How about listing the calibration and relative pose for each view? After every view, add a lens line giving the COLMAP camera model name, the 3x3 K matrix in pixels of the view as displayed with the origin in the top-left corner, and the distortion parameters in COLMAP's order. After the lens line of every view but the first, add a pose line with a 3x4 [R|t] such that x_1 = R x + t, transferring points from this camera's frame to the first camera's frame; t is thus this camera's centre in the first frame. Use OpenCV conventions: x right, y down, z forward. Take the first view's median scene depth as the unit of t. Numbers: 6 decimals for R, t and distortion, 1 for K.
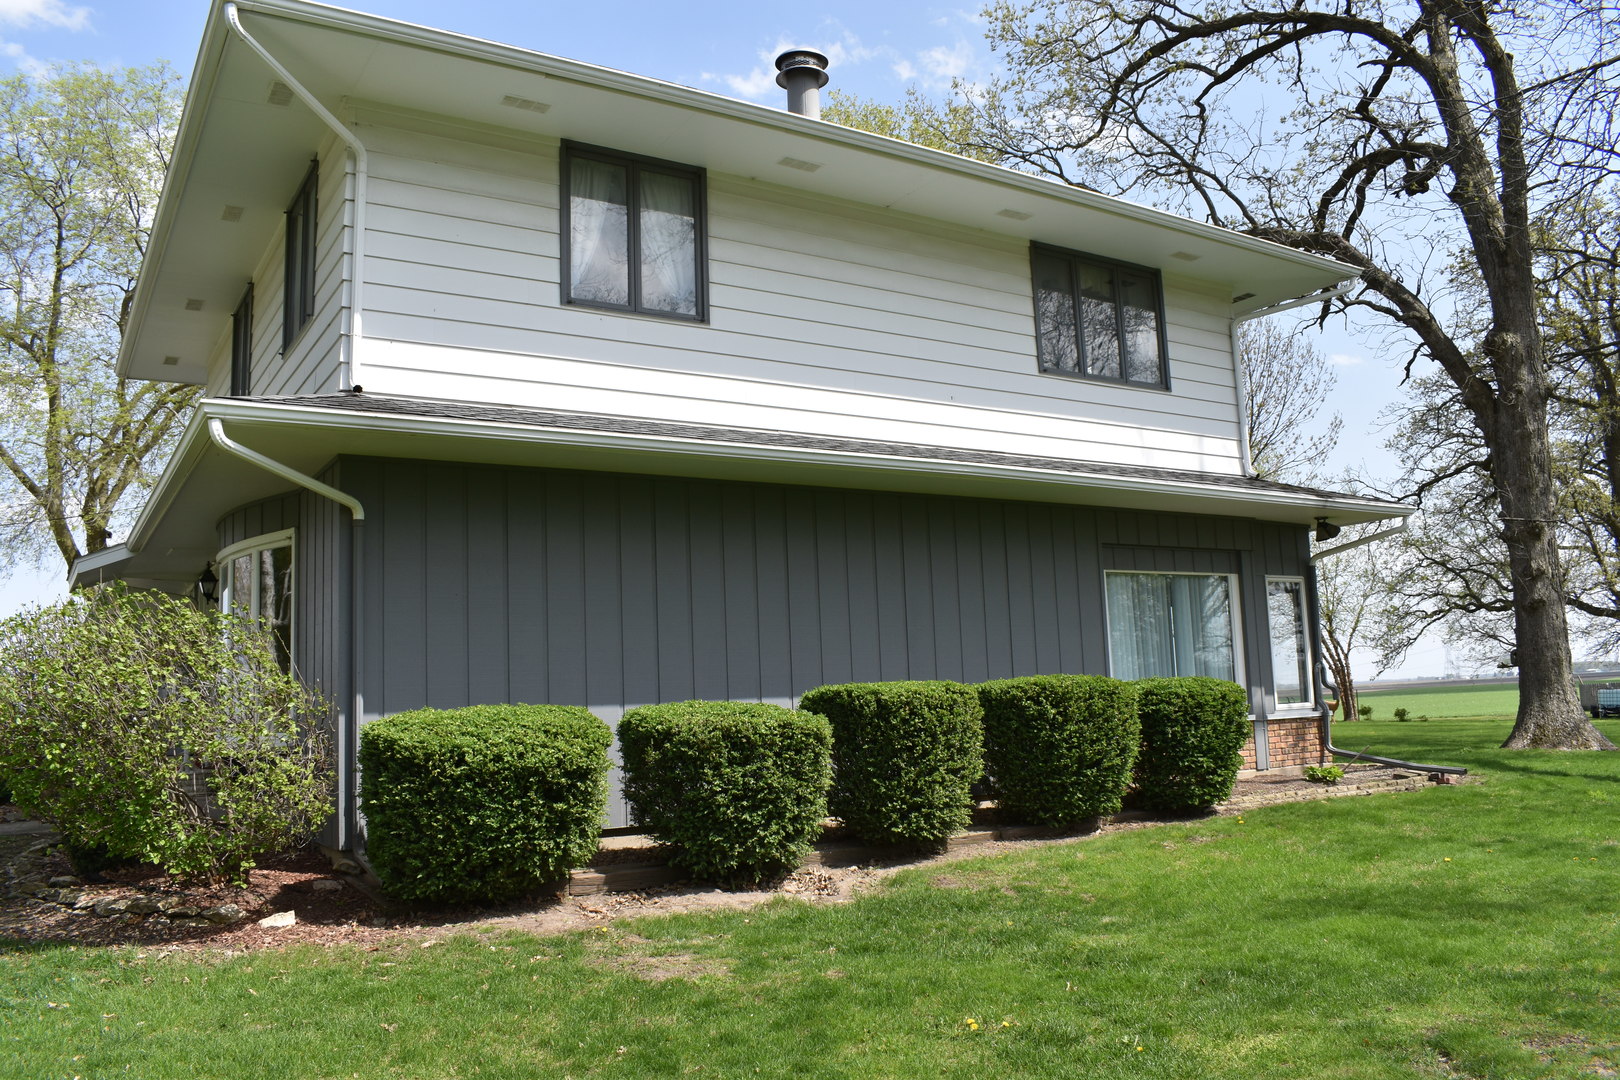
lens RADIAL K [[1258.0, 0, 780.4], [0, 1258.0, 547.8], [0, 0, 1]] dist [-0.088391, 0.004552]
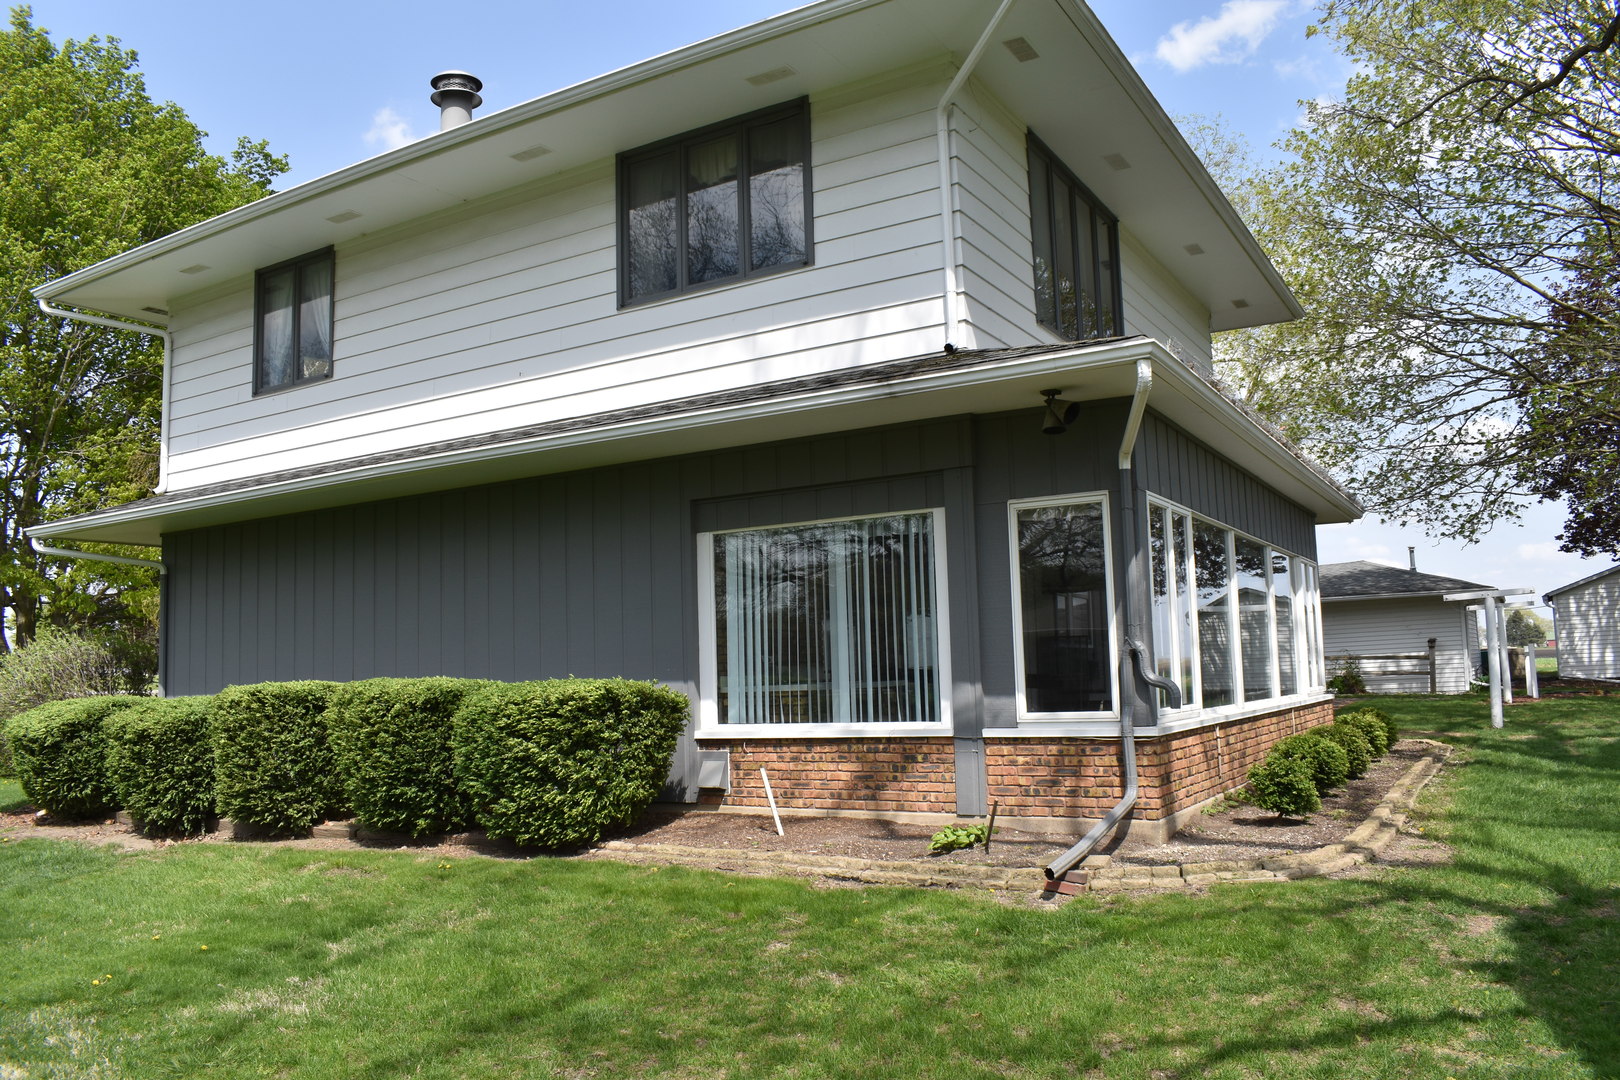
lens RADIAL K [[1258.0, 0, 780.4], [0, 1258.0, 547.8], [0, 0, 1]] dist [-0.088391, 0.004552]
pose [[0.449783, -0.061932, -0.890988, 0.981142], [0.129918, 0.991519, -0.003336, 0.035676], [0.883638, -0.114255, 0.454015, 0.681239]]
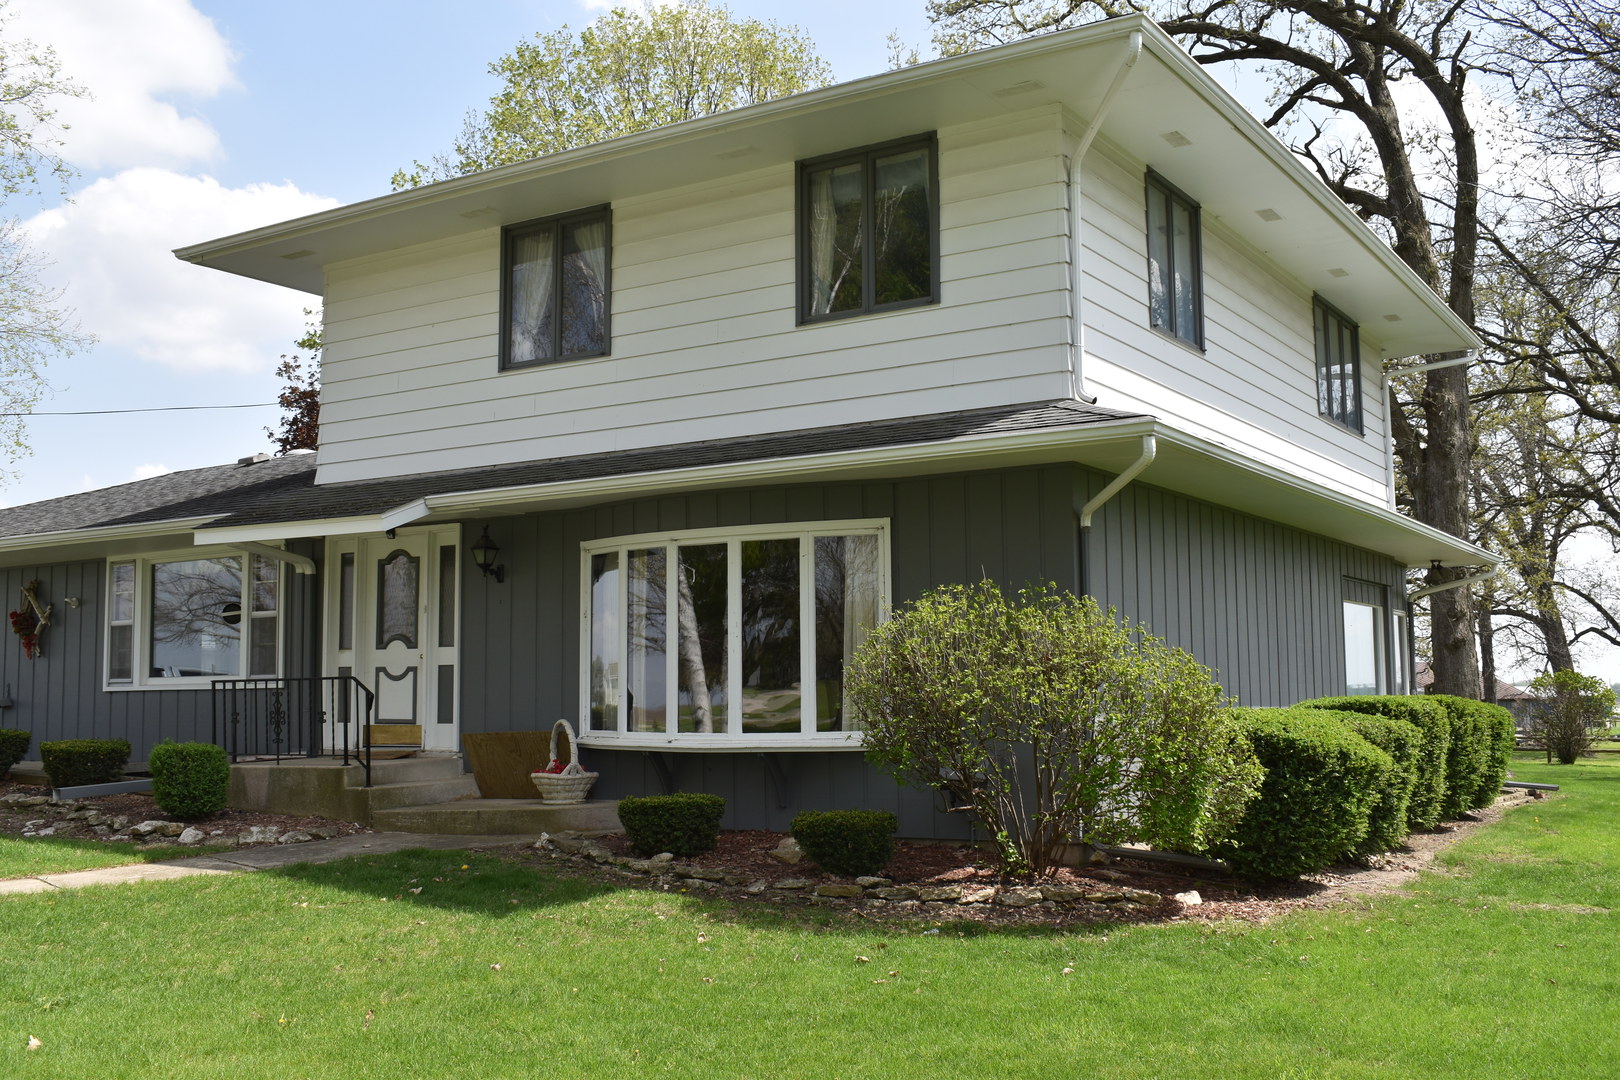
lens RADIAL K [[1643.5, 0, 810.0], [0, 1643.5, 540.0], [0, 0, 1]] dist [-0.065689, -0.001740]
pose [[0.901070, 0.070629, 0.427883, -0.780727], [-0.076385, 0.997071, -0.003724, 0.006111], [-0.426893, -0.029328, 0.903826, -0.093096]]
